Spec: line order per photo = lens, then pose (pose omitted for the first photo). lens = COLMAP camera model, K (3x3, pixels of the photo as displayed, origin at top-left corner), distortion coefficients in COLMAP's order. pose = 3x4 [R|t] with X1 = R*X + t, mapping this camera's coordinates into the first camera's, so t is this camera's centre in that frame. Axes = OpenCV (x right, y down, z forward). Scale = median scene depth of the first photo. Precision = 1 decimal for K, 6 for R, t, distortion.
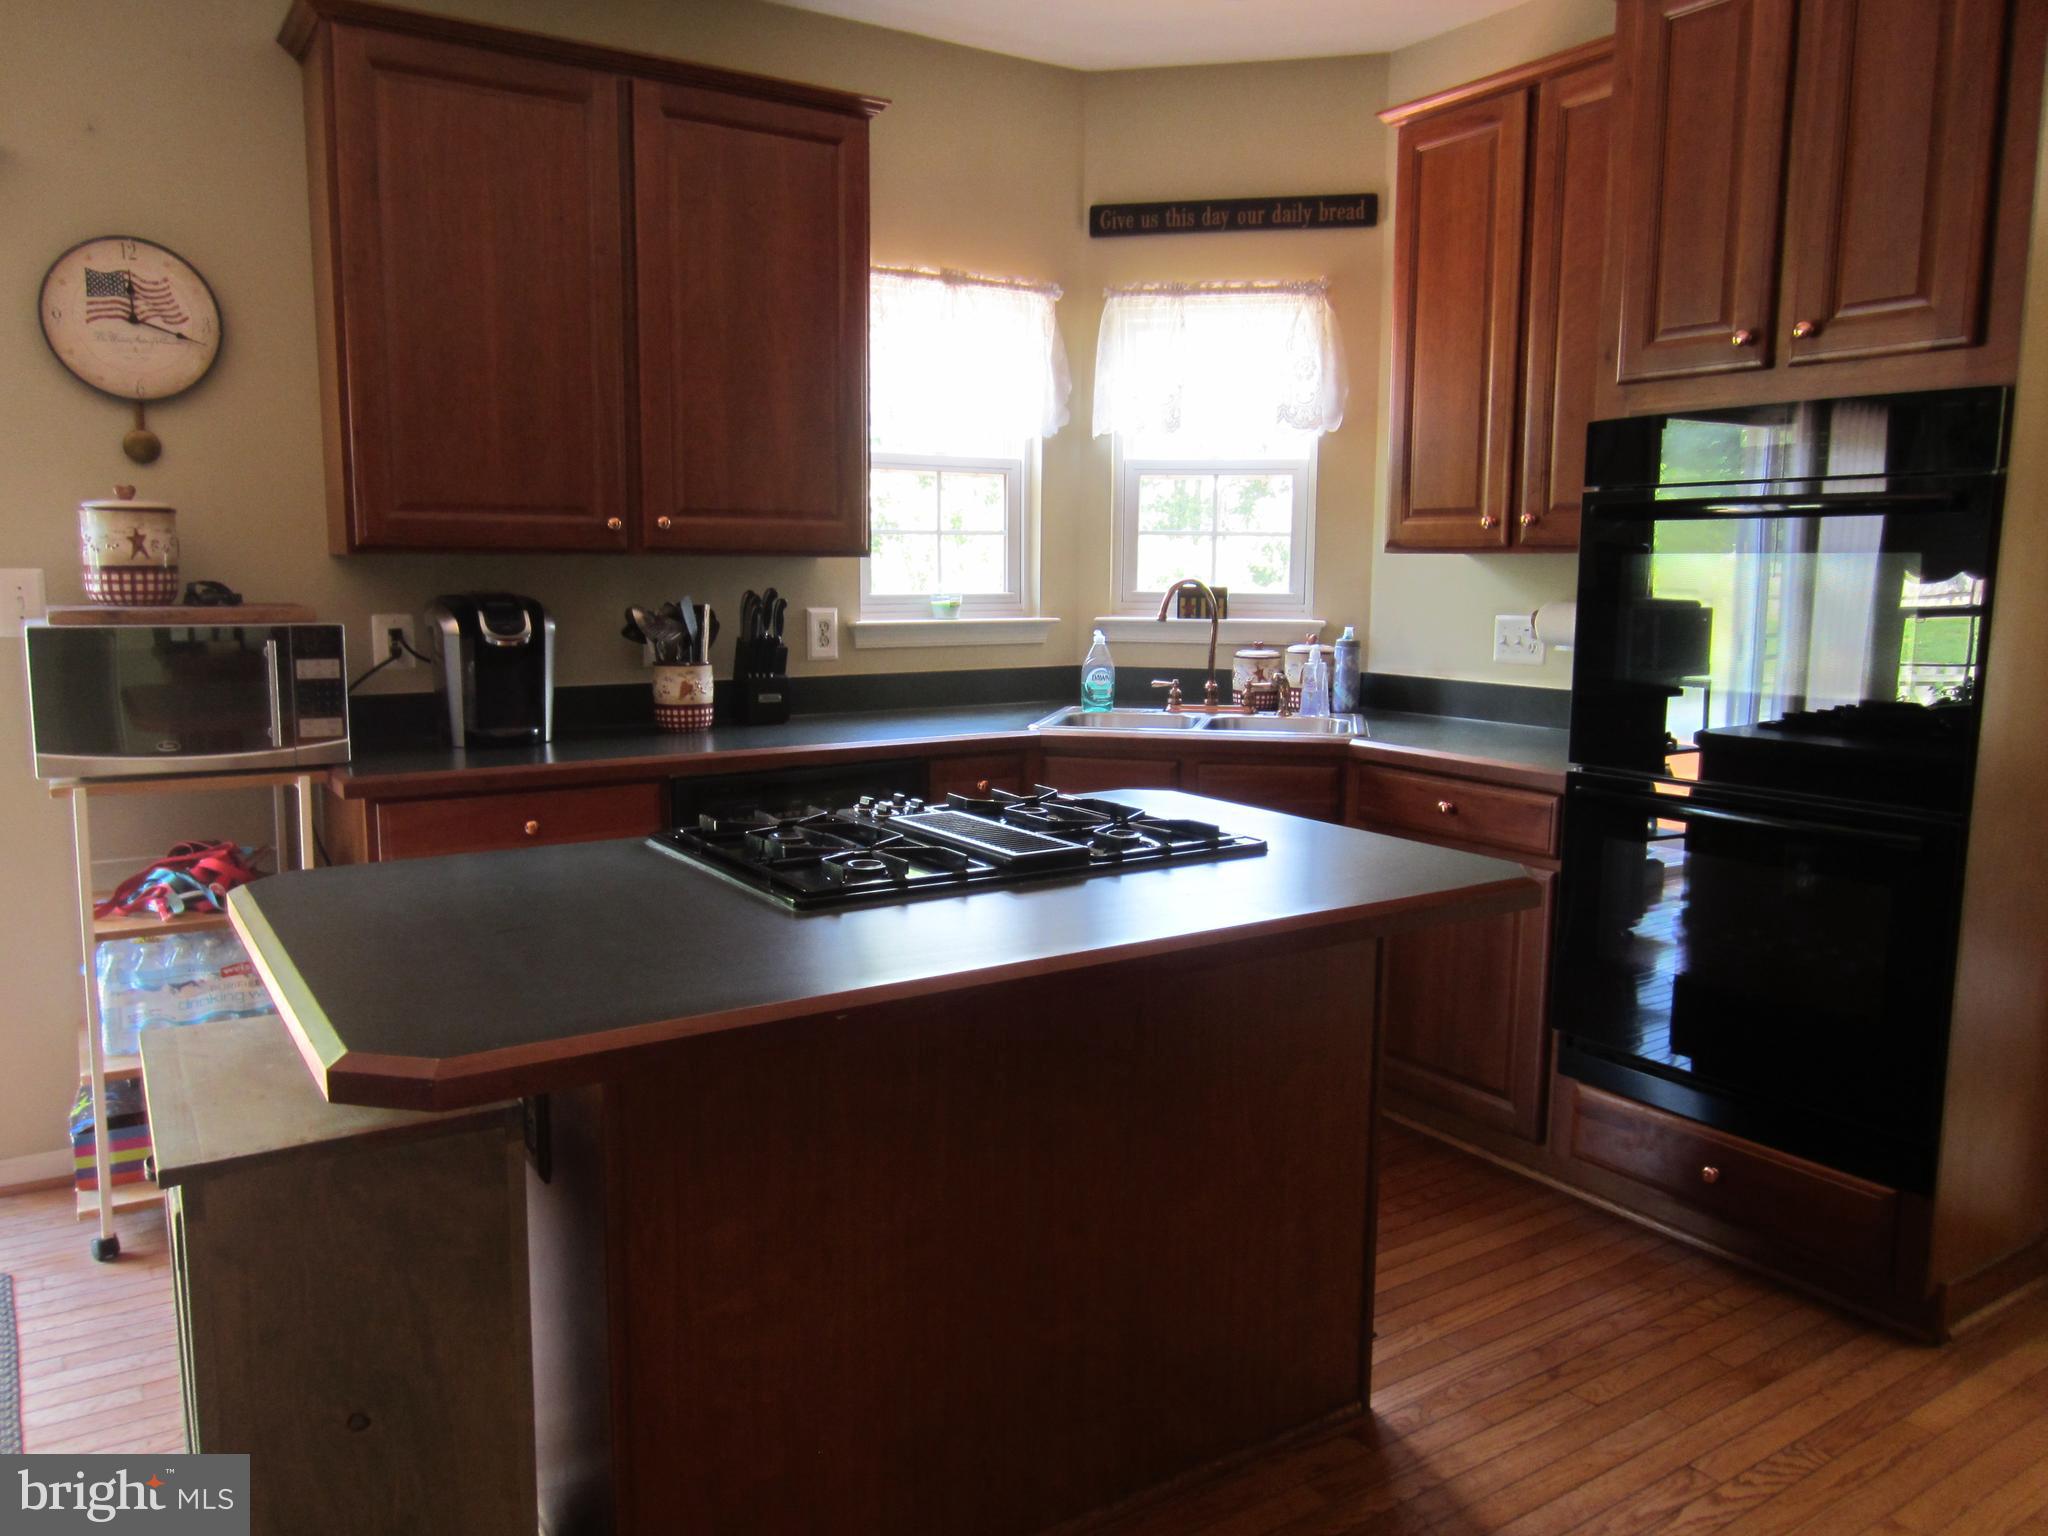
lens RADIAL K [[1461.1, 0, 1022.3], [0, 1461.1, 773.2], [0, 0, 1]] dist [-0.028713, 0.006264]
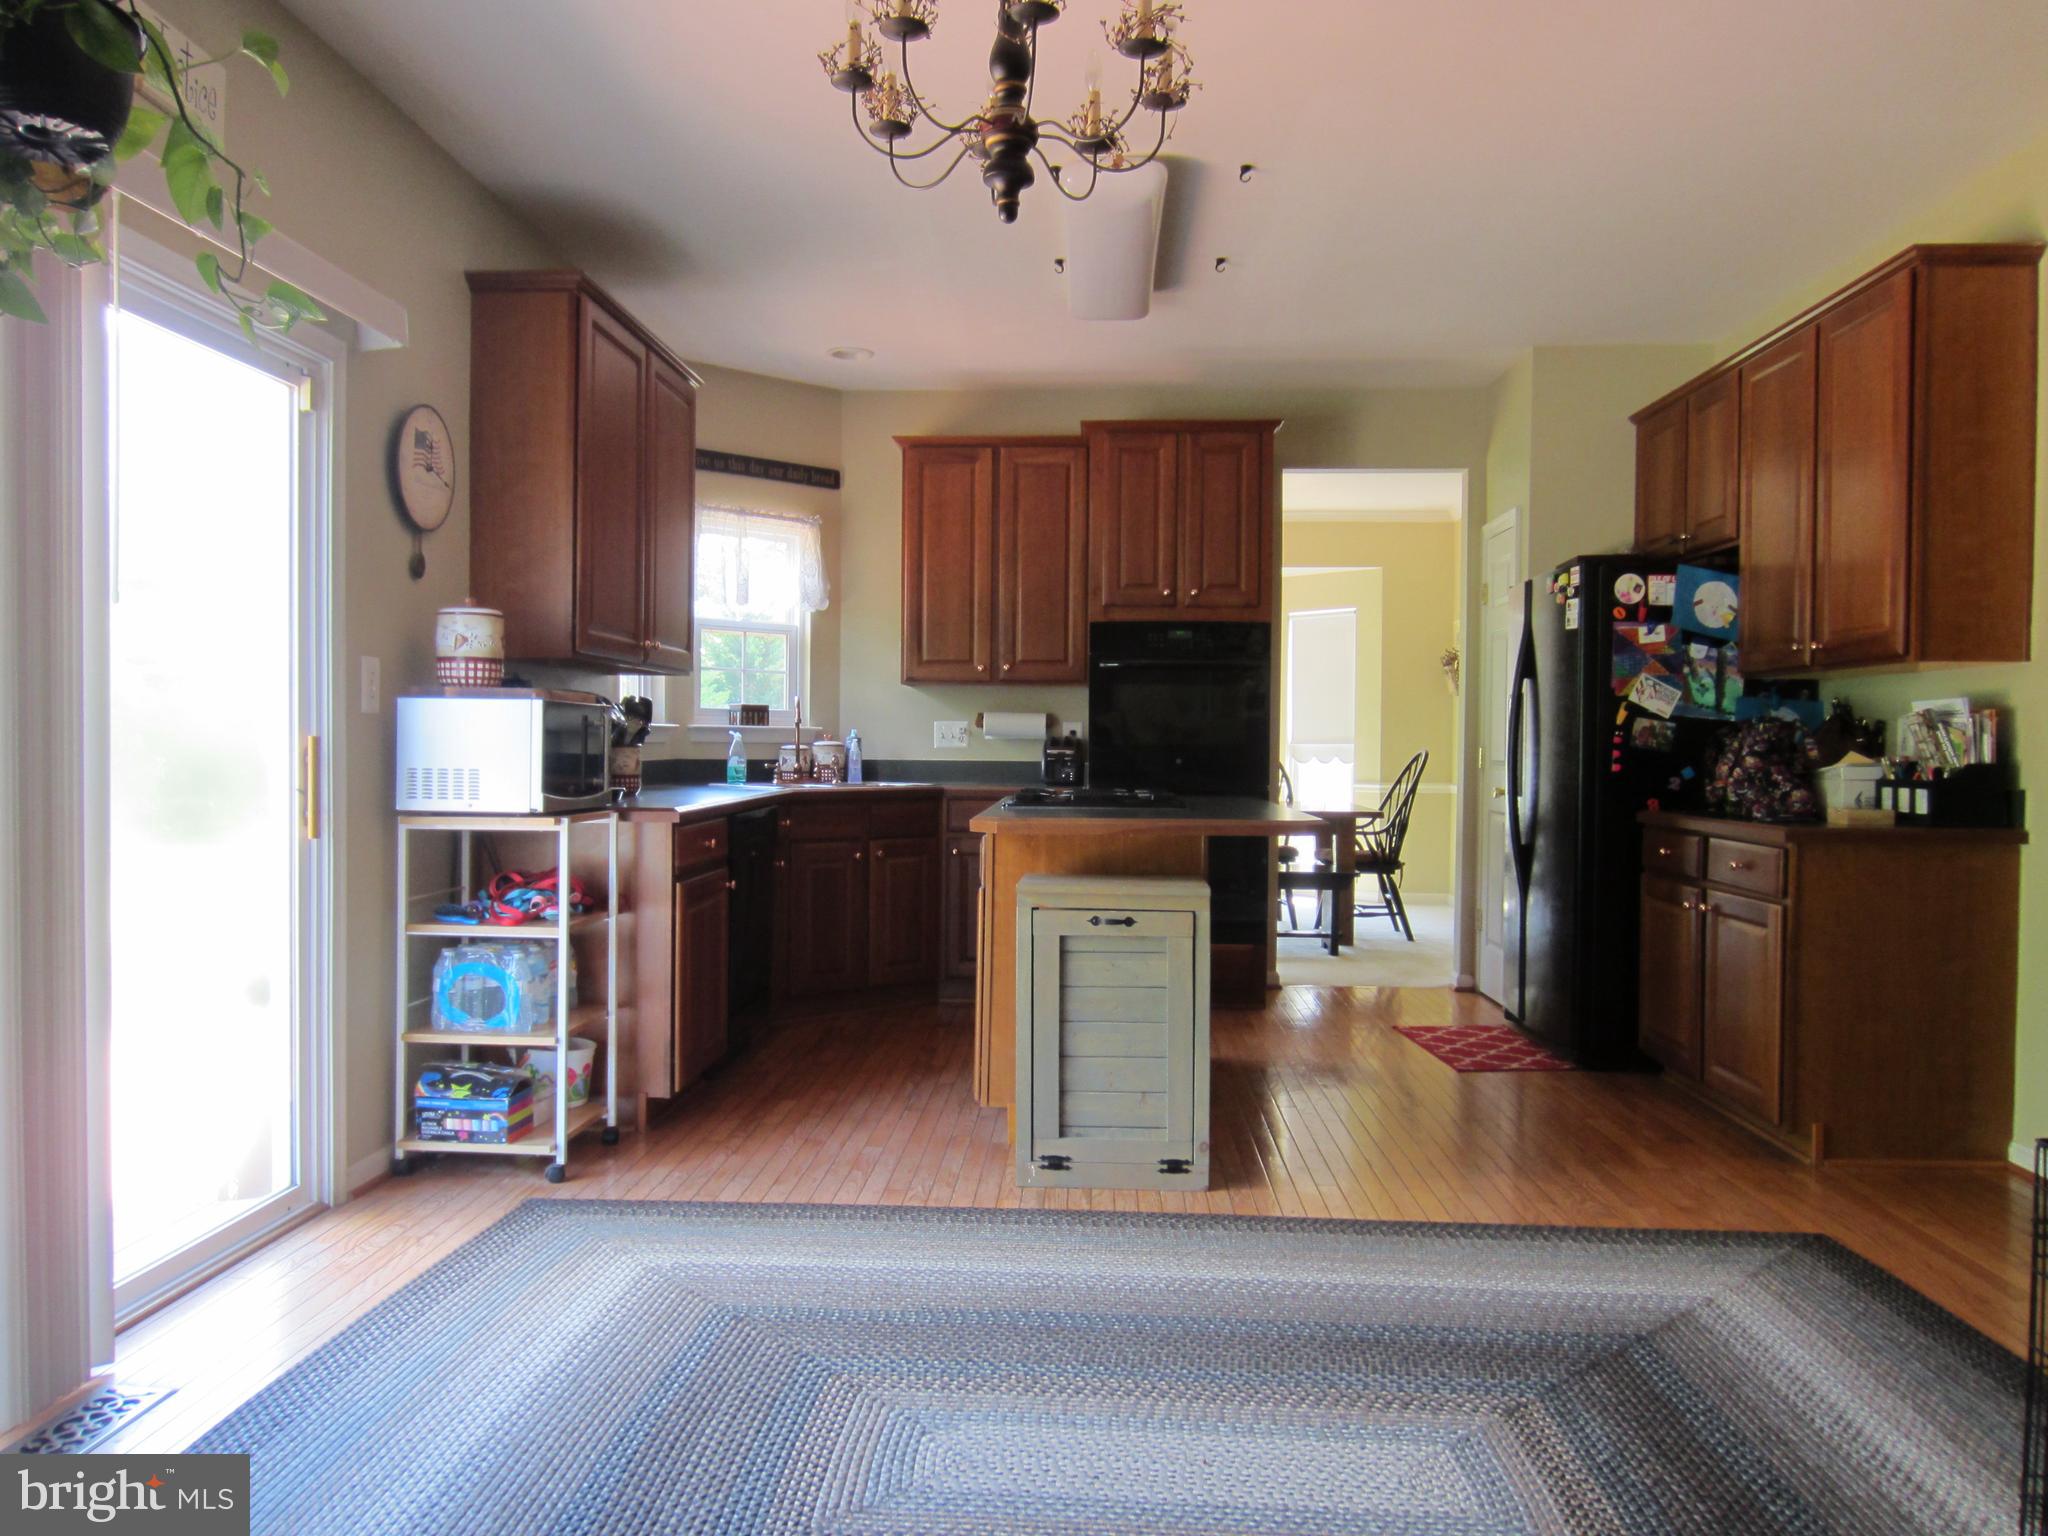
lens RADIAL K [[1461.1, 0, 1021.6], [0, 1461.1, 762.1], [0, 0, 1]] dist [-0.028713, 0.006264]
pose [[0.589459, -0.011342, 0.807718, -0.981889], [0.108410, 0.991967, -0.065186, 0.062520], [-0.800490, 0.125989, 0.585954, -0.102324]]
